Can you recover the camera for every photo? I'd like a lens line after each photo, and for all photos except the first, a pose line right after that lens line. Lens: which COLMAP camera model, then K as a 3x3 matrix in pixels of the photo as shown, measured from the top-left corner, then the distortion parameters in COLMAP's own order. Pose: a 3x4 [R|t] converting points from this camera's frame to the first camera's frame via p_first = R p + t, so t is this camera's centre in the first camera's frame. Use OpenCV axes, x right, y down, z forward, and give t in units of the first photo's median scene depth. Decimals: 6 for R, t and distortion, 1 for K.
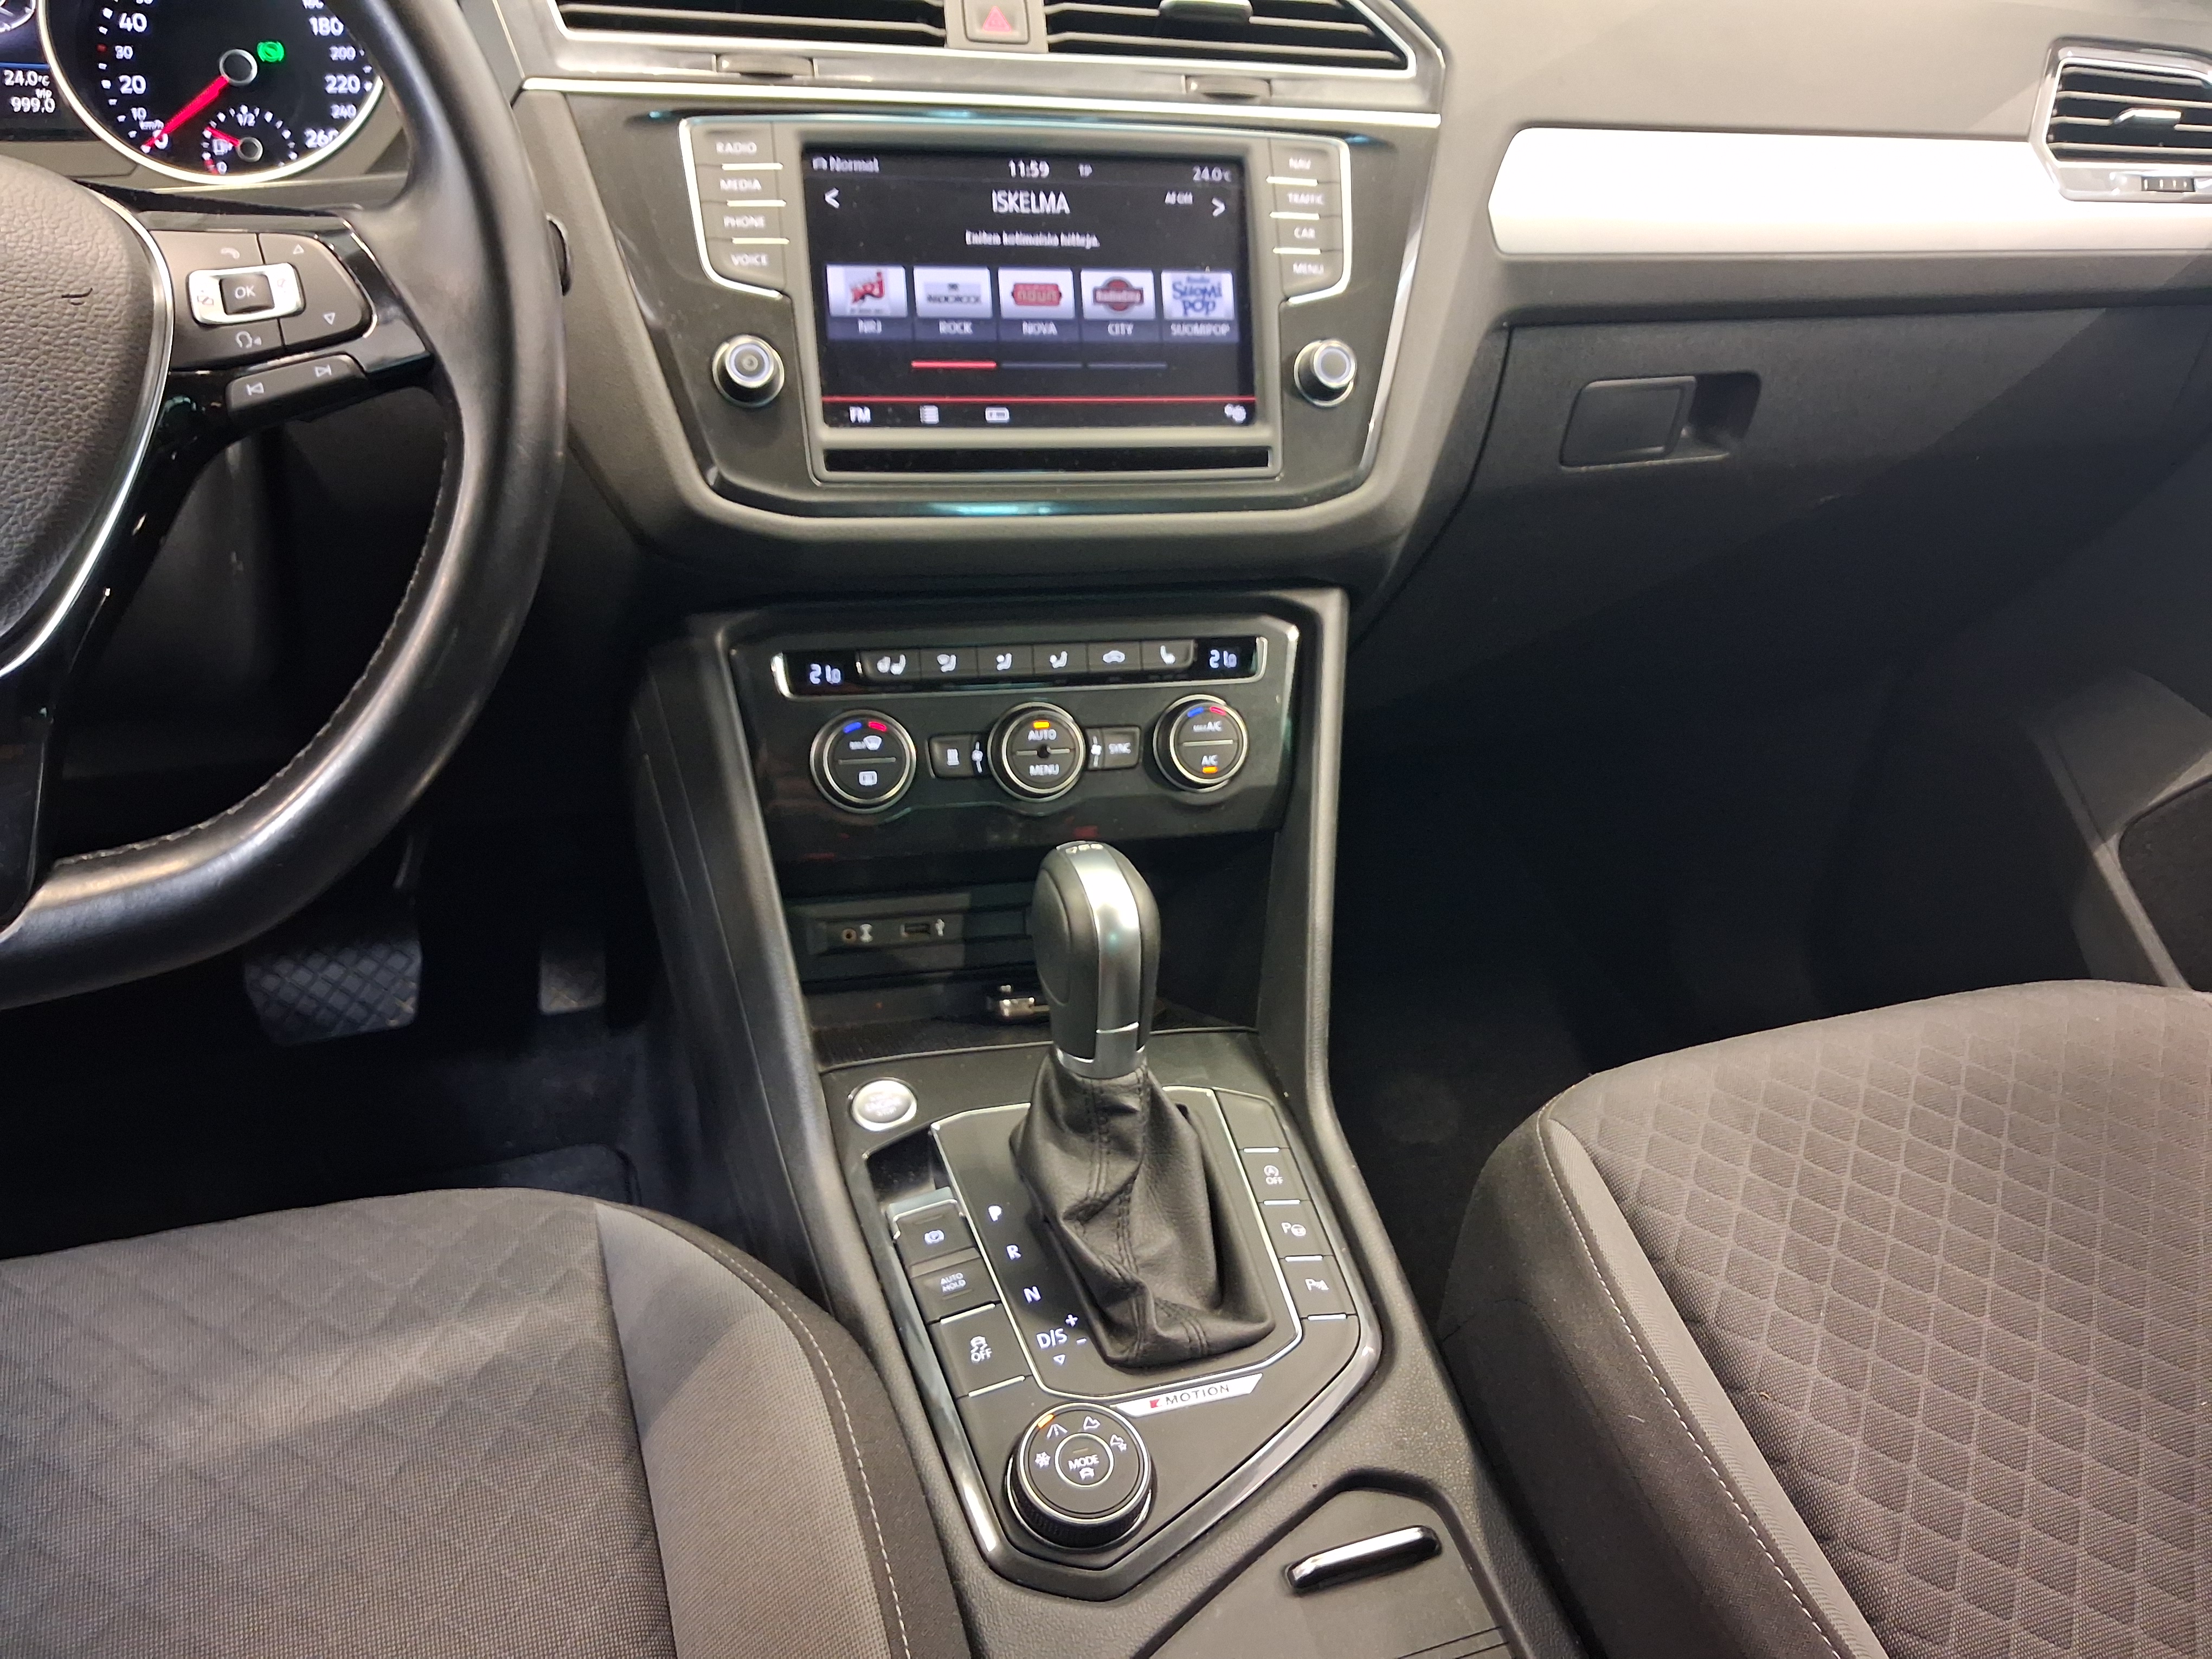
lens RADIAL K [[1728.4, 0, 1113.4], [0, 1728.4, 825.2], [0, 0, 1]] dist [0.032629, -0.058676]
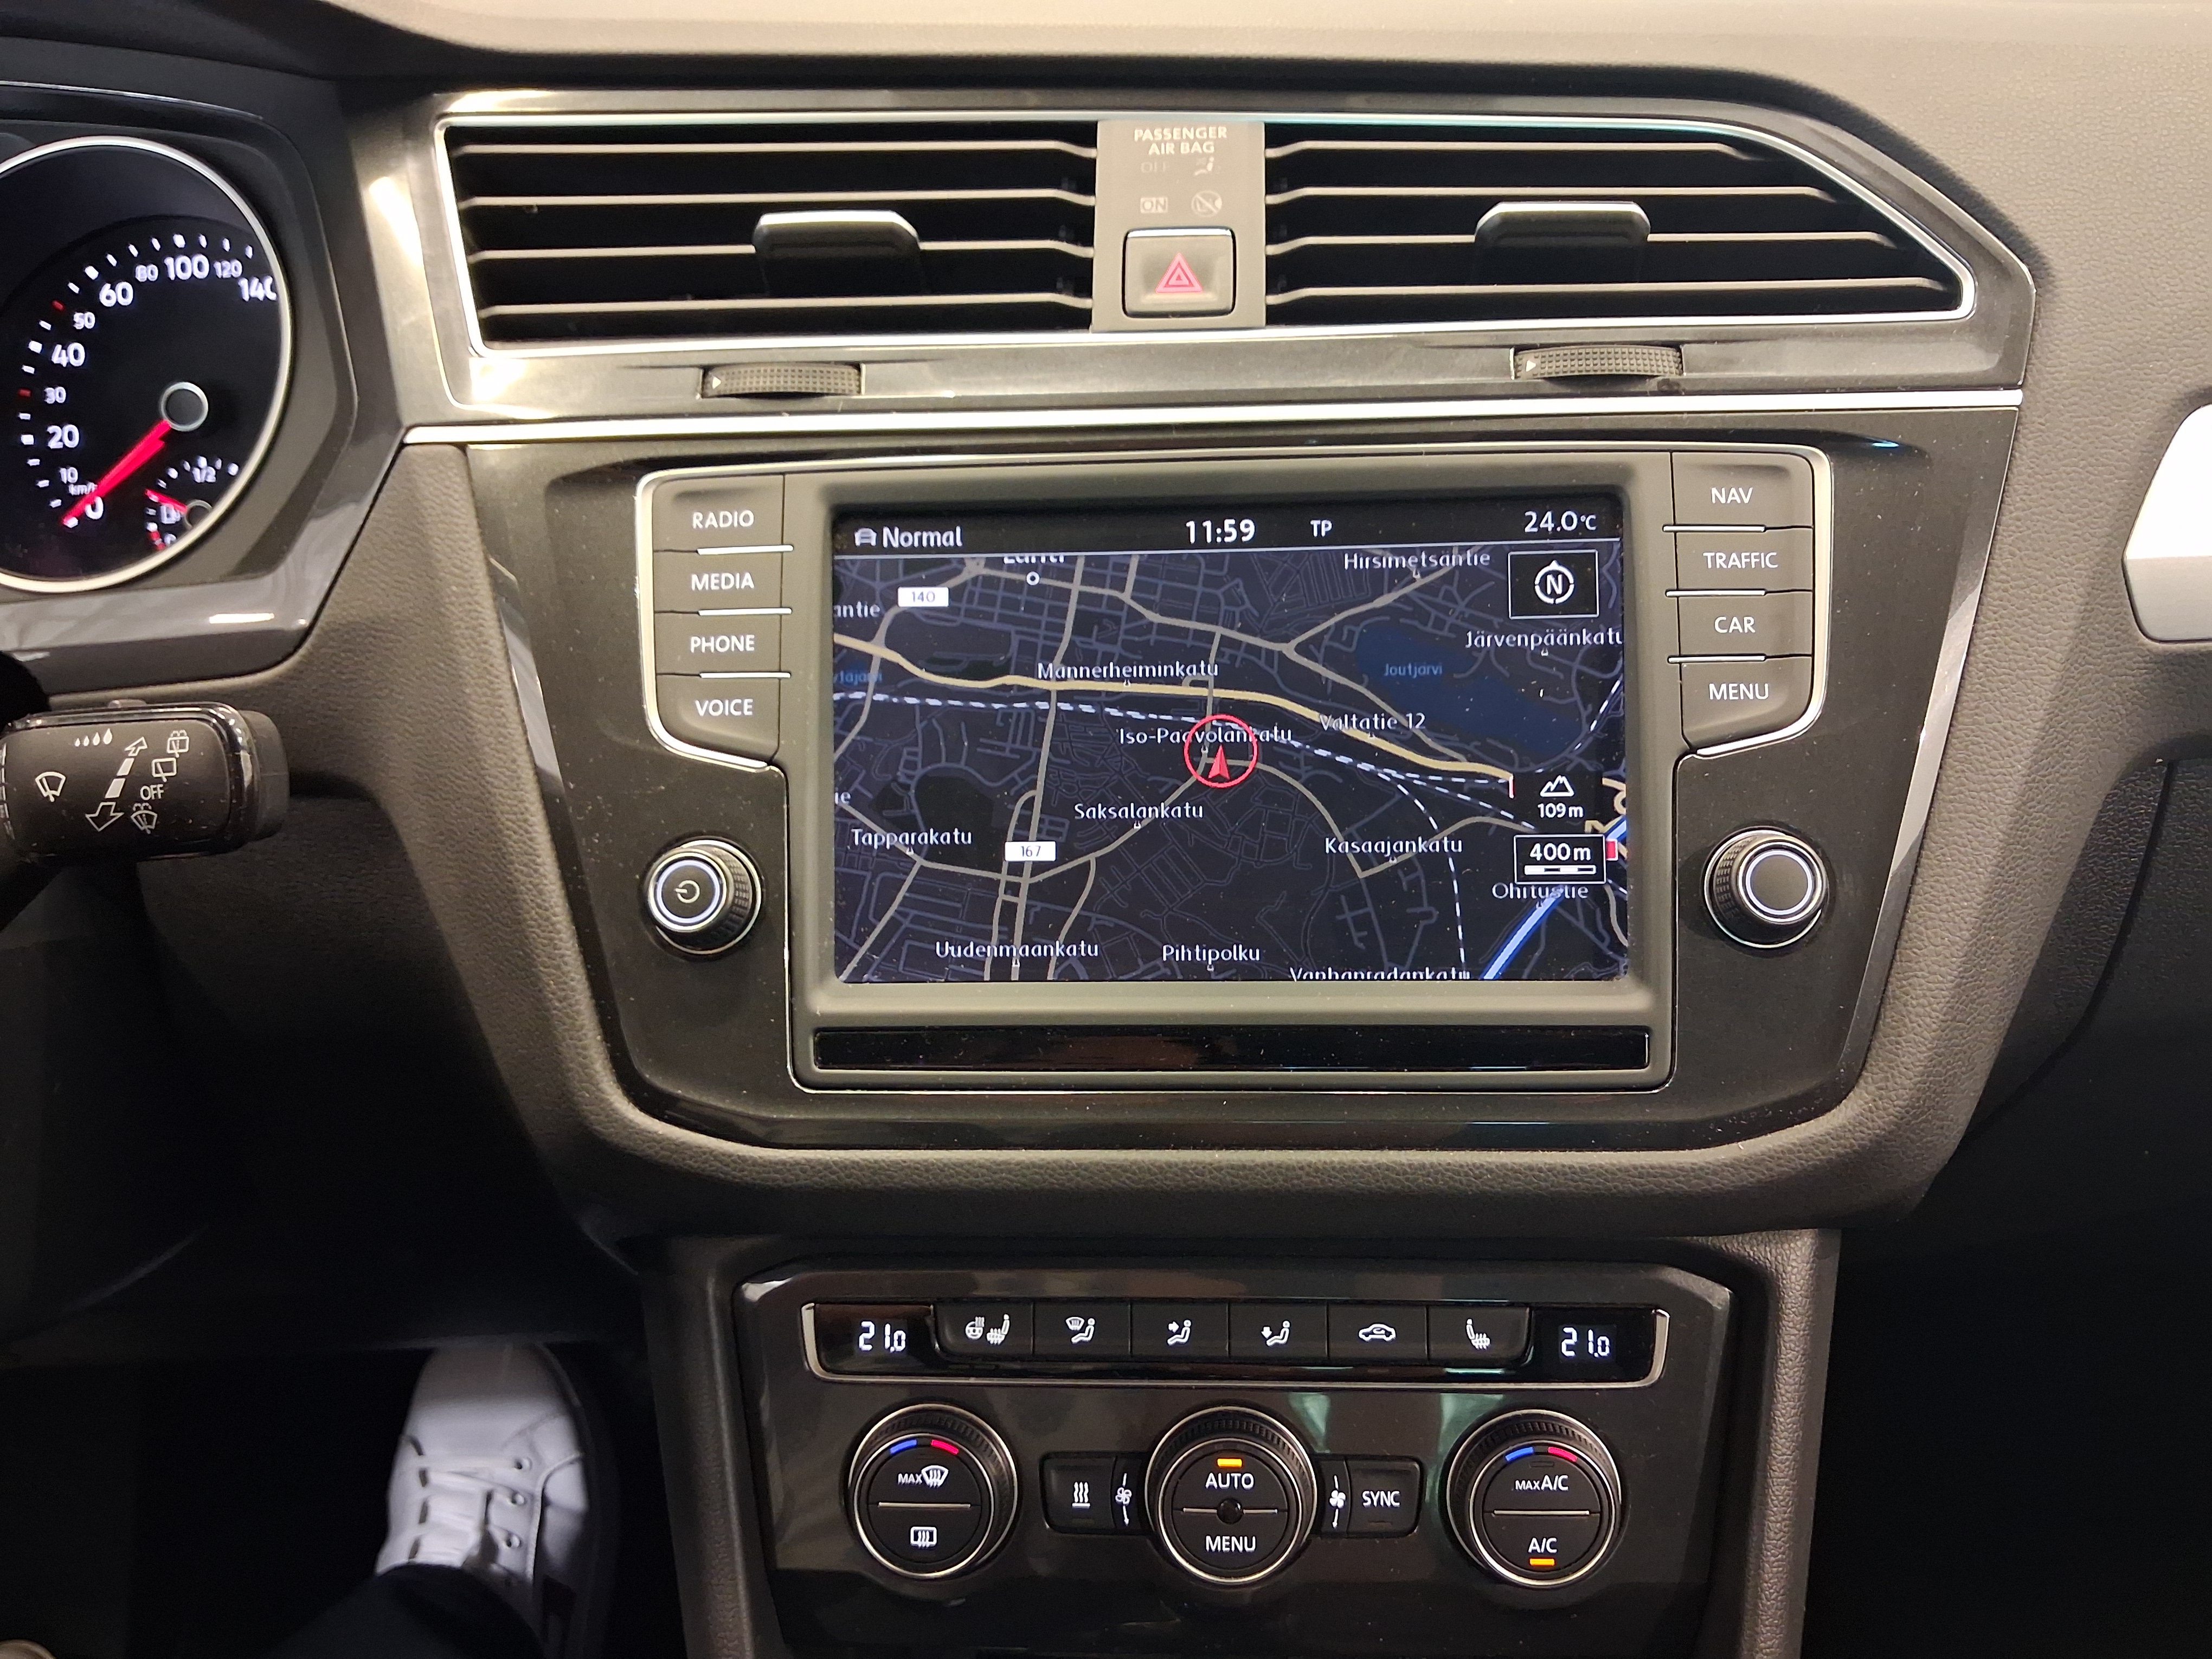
lens RADIAL K [[1728.4, 0, 1154.1], [0, 1728.4, 819.9], [0, 0, 1]] dist [0.032629, -0.058676]
pose [[0.949994, 0.031121, -0.310715, 0.109629], [-0.058787, 0.995054, -0.080073, -0.230602], [0.306686, 0.094335, 0.947124, 0.451639]]
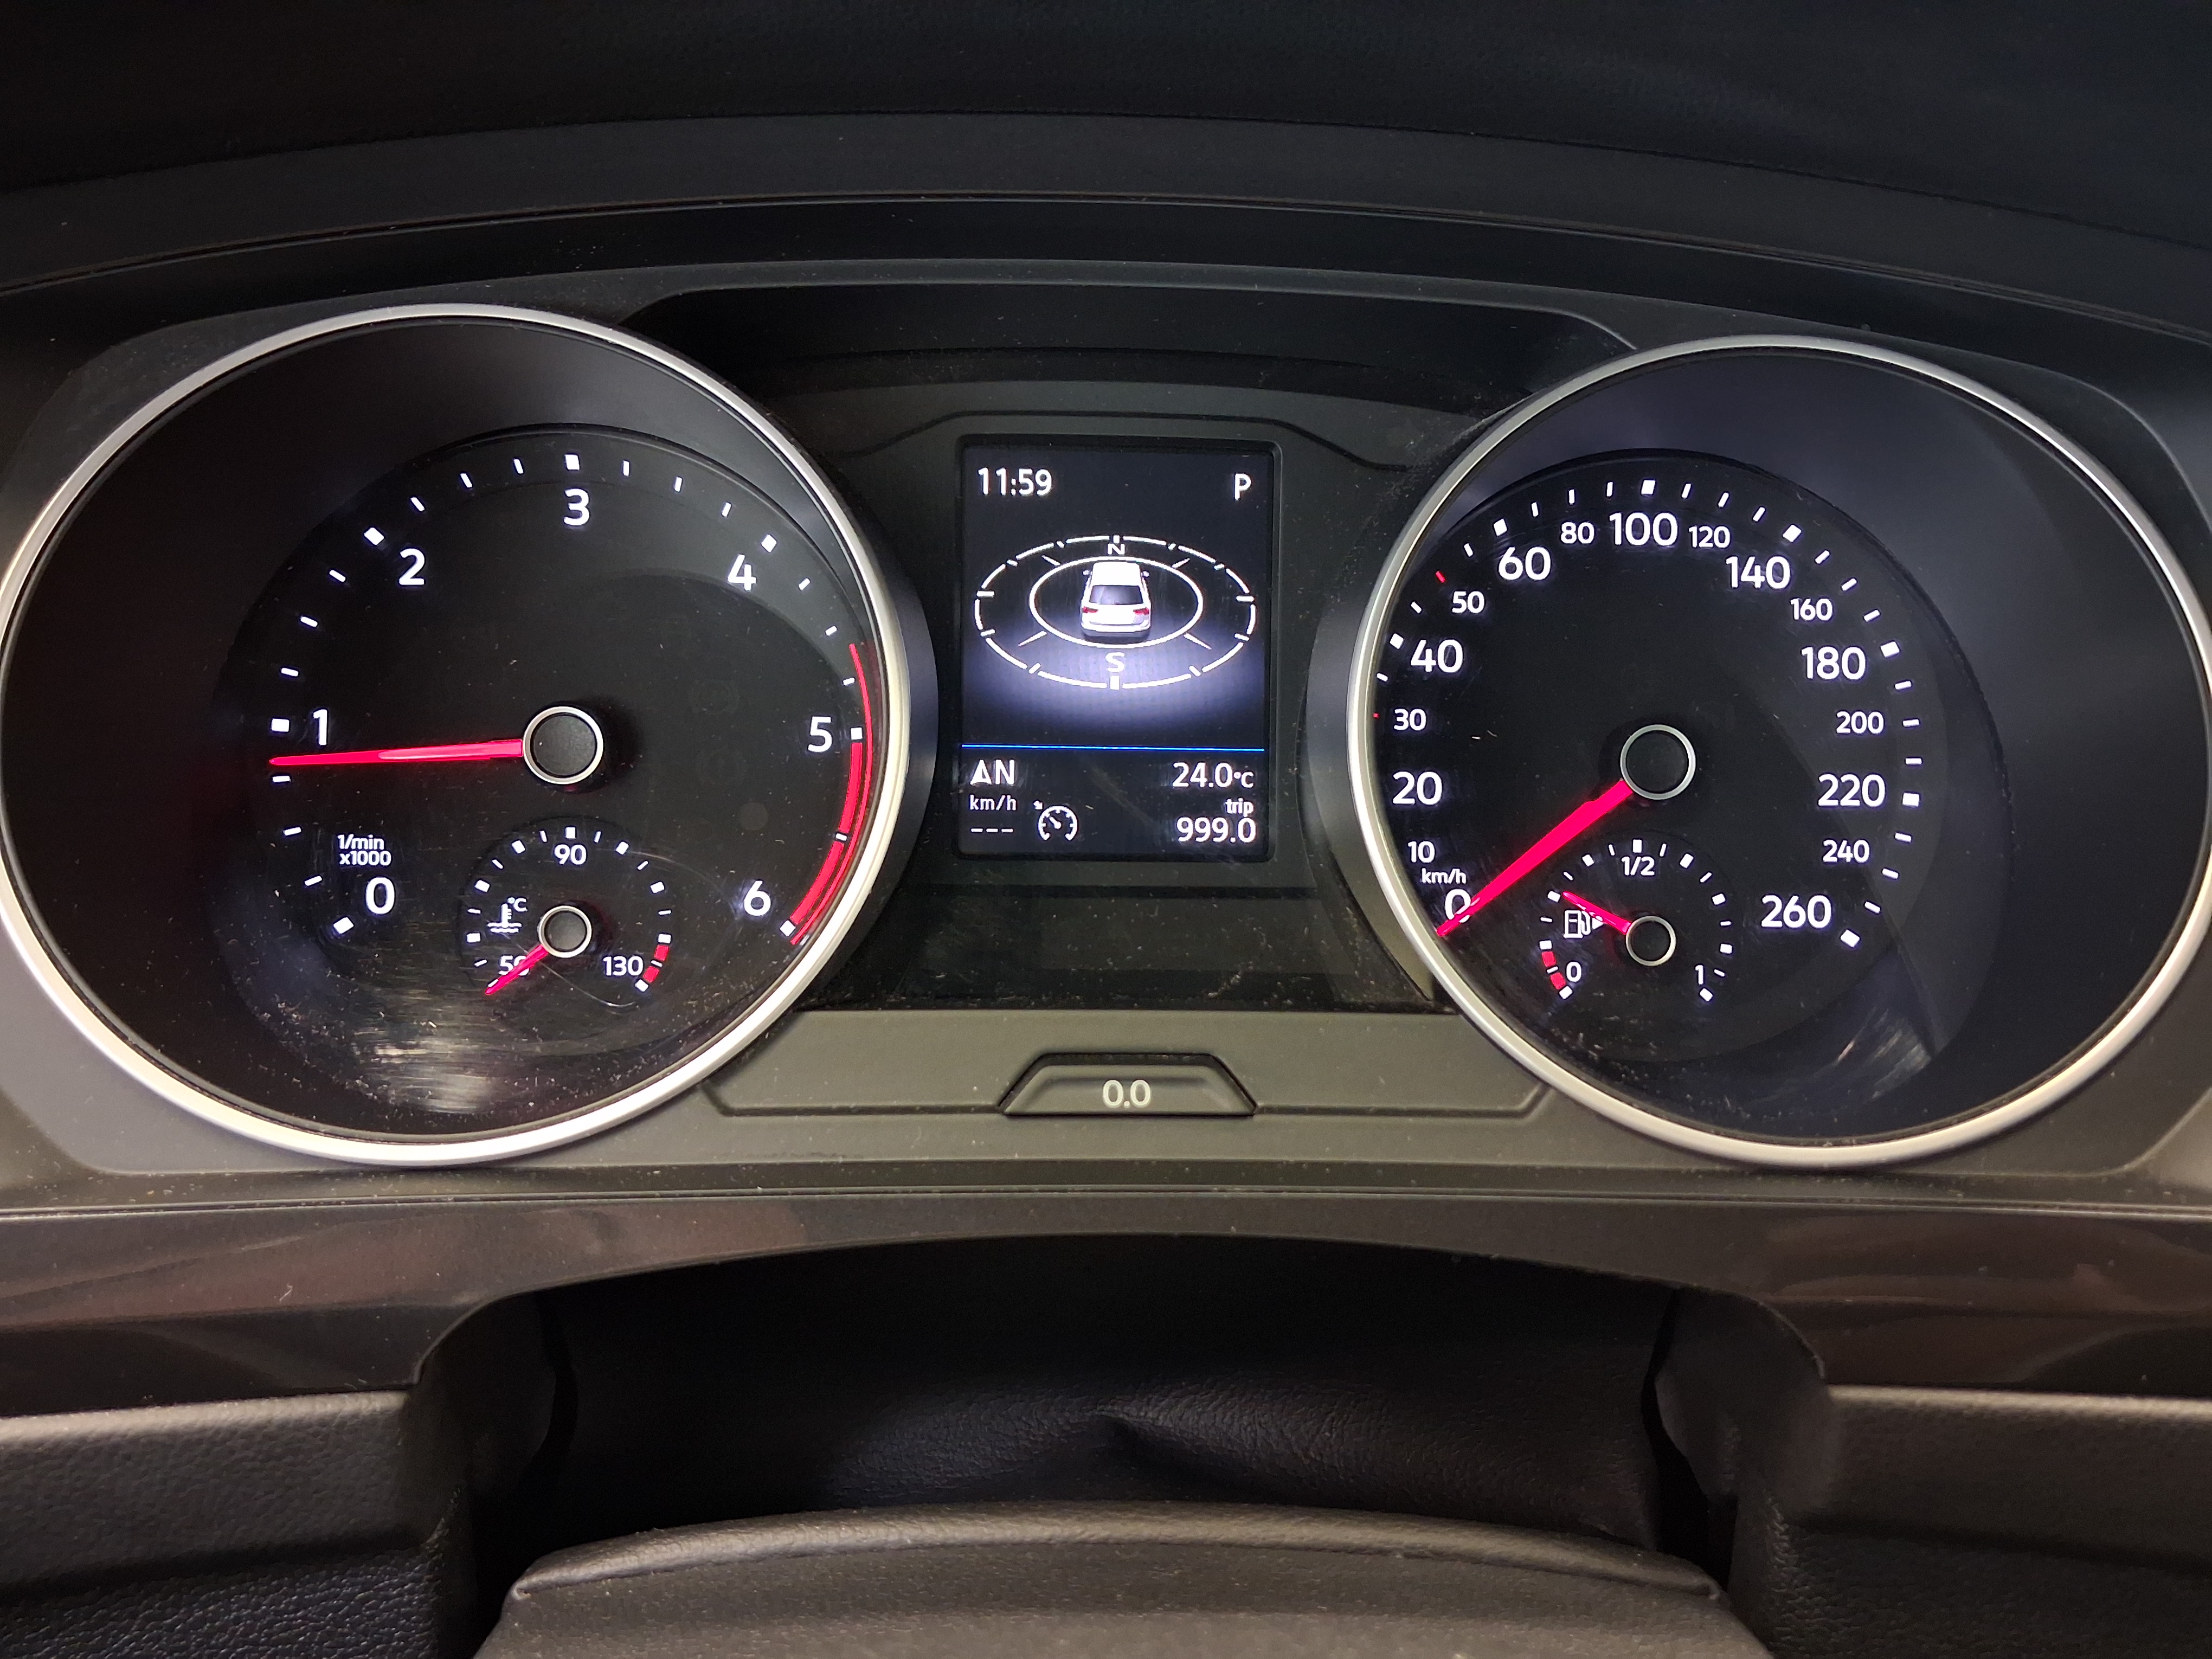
lens RADIAL K [[1728.4, 0, 1121.6], [0, 1728.4, 808.9], [0, 0, 1]] dist [0.032629, -0.058676]
pose [[0.950163, 0.079608, -0.301418, -0.498234], [-0.127714, 0.981390, -0.143397, -0.344540], [0.284393, 0.174746, 0.942648, 0.548877]]
